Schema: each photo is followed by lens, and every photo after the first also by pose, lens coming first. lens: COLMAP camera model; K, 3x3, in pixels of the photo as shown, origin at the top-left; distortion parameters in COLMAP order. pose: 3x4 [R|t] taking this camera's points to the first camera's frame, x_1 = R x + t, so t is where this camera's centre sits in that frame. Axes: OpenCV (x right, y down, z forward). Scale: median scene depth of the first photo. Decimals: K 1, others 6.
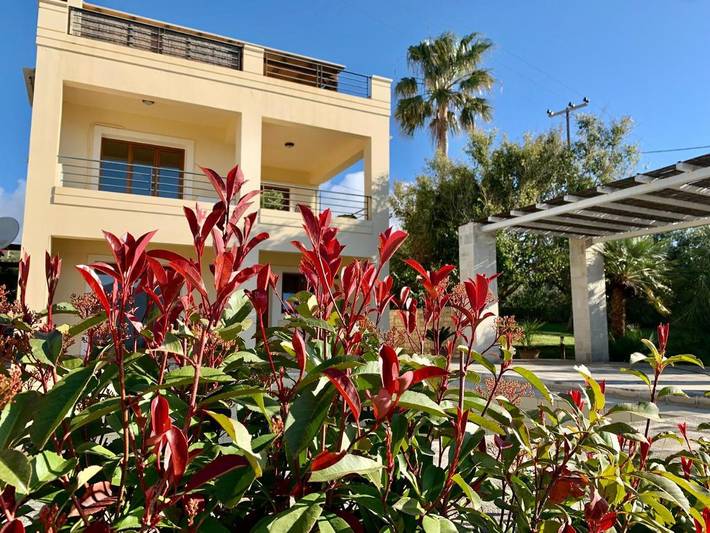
lens RADIAL K [[554.7, 0, 354.0], [0, 554.7, 267.4], [0, 0, 1]] dist [-0.011144, -0.000089]
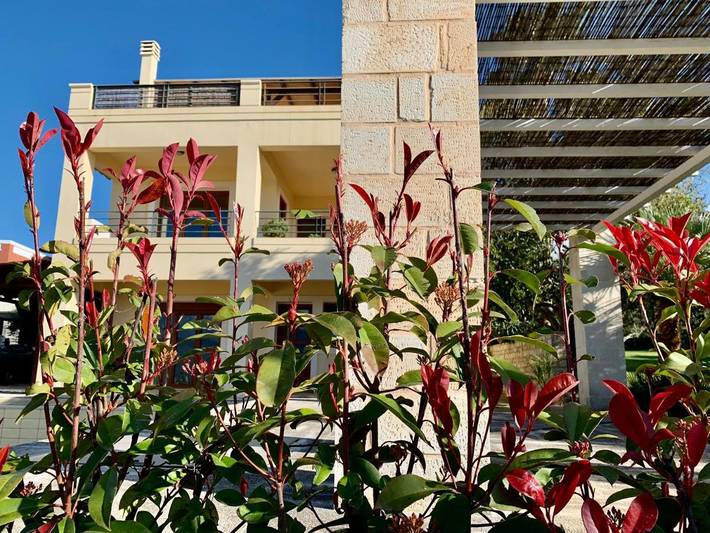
lens RADIAL K [[554.7, 0, 354.9], [0, 554.7, 265.6], [0, 0, 1]] dist [-0.011144, -0.000089]
pose [[0.870712, -0.084615, -0.484460, 0.453082], [0.052725, 0.995471, -0.079107, 0.030100], [0.488959, 0.043336, 0.871229, 0.227658]]
